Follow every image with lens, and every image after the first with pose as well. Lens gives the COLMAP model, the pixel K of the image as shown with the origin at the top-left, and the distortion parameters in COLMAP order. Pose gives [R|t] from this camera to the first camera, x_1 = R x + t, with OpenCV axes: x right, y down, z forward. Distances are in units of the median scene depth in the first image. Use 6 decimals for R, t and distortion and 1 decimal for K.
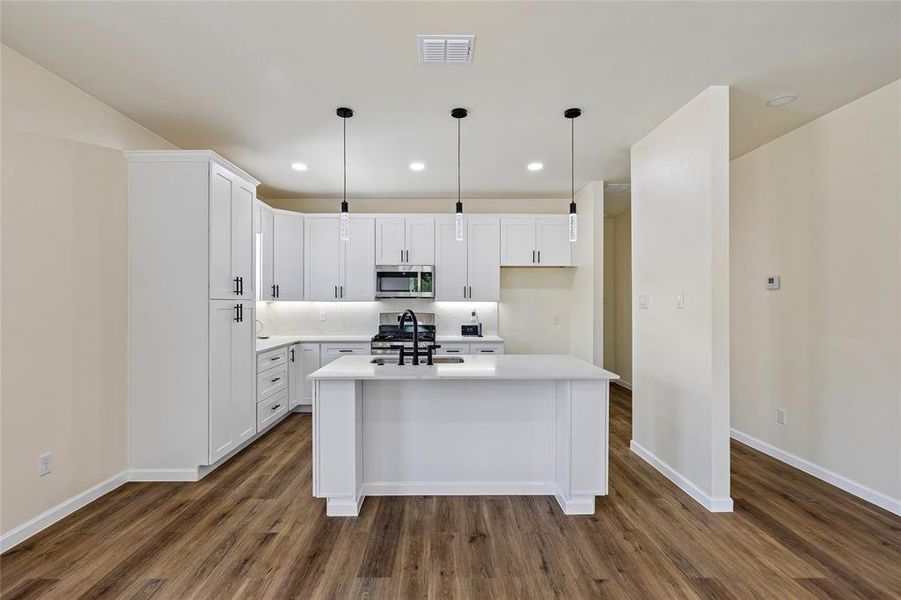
lens RADIAL K [[414.9, 0, 445.5], [0, 414.9, 300.0], [0, 0, 1]] dist [0.001771, 0.000030]
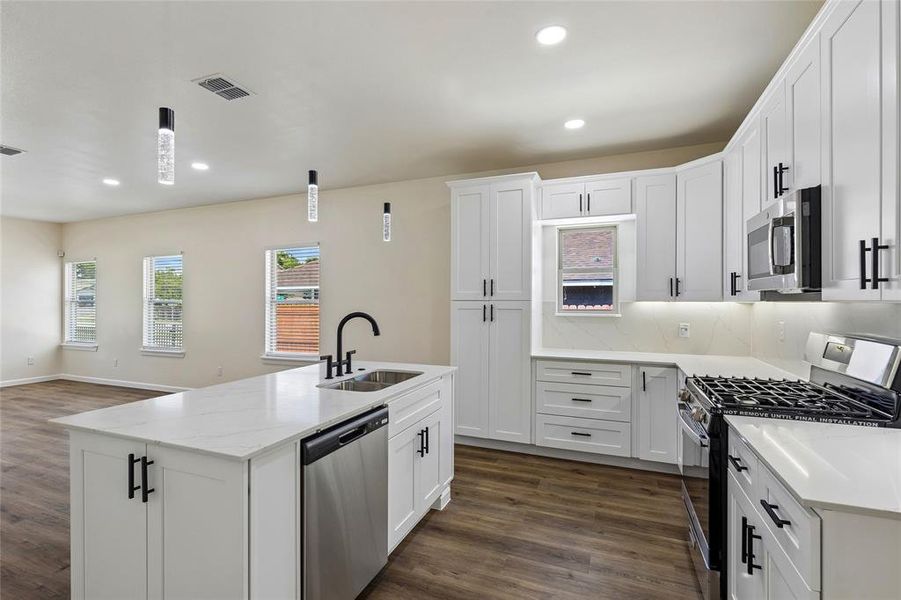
lens RADIAL K [[430.1, 0, 437.7], [0, 430.1, 303.7], [0, 0, 1]] dist [0.000260, 0.000390]
pose [[-0.394268, 0.003170, -0.918990, 0.396096], [0.003596, 0.999992, 0.001906, 0.002872], [0.918988, -0.002553, -0.394277, 0.916679]]
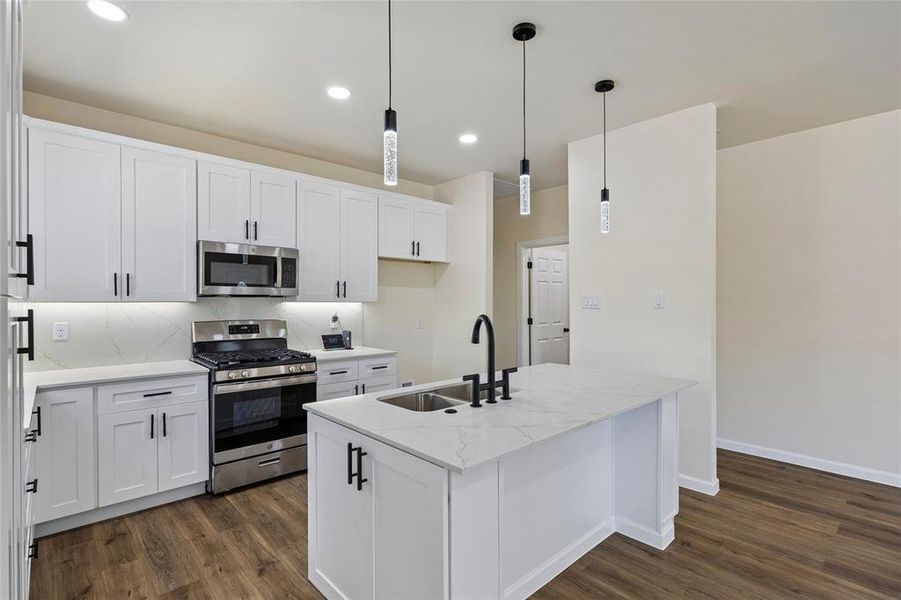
lens RADIAL K [[430.1, 0, 437.7], [0, 430.1, 303.7], [0, 0, 1]] dist [0.000260, 0.000390]
pose [[0.746100, -0.004156, 0.665821, -0.337479], [-0.000893, 0.999973, 0.007242, 0.000763], [-0.665833, -0.005998, 0.746076, 0.338961]]
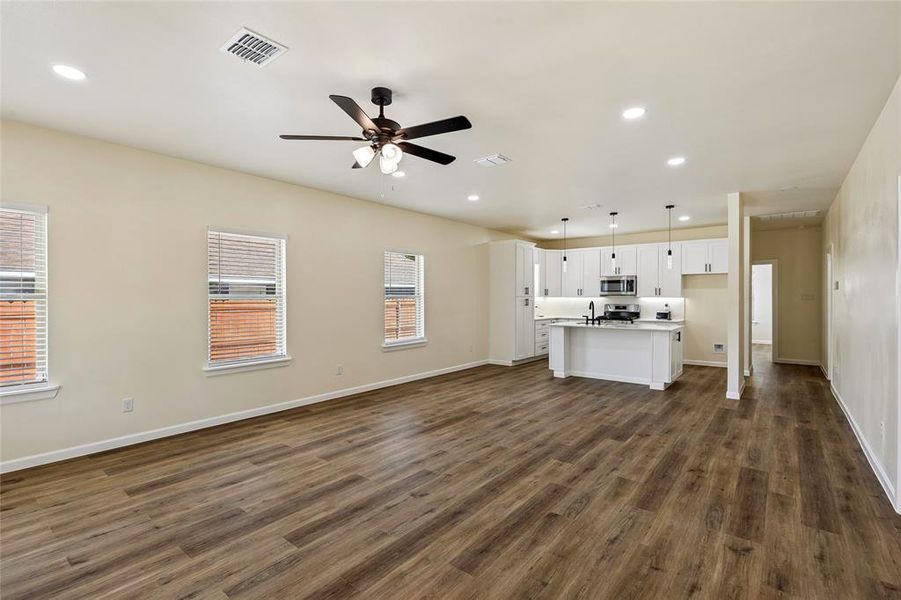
lens RADIAL K [[414.9, 0, 445.5], [0, 414.9, 300.0], [0, 0, 1]] dist [0.001771, 0.000030]
pose [[0.769532, 0.003496, -0.638599, 0.466250], [0.002960, 0.999955, 0.009041, -0.003403], [0.638601, -0.008848, 0.769487, -0.793772]]
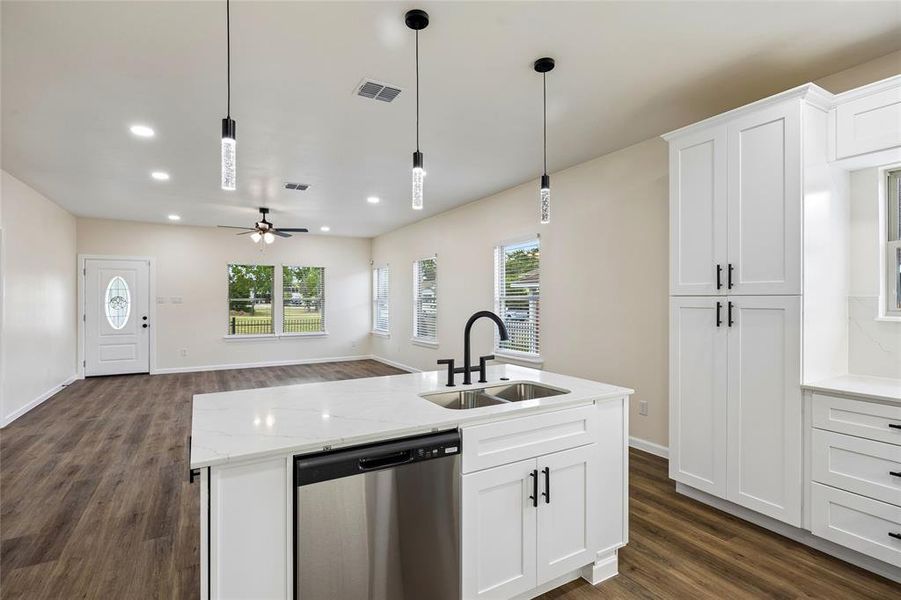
lens RADIAL K [[434.5, 0, 450.5], [0, 434.5, 300.0], [0, 0, 1]] dist [0.001848, 0.000611]
pose [[-0.872457, 0.004381, -0.488672, 0.199107], [0.005743, 0.999983, -0.001288, 0.003170], [0.488658, -0.003931, -0.872467, 0.992897]]
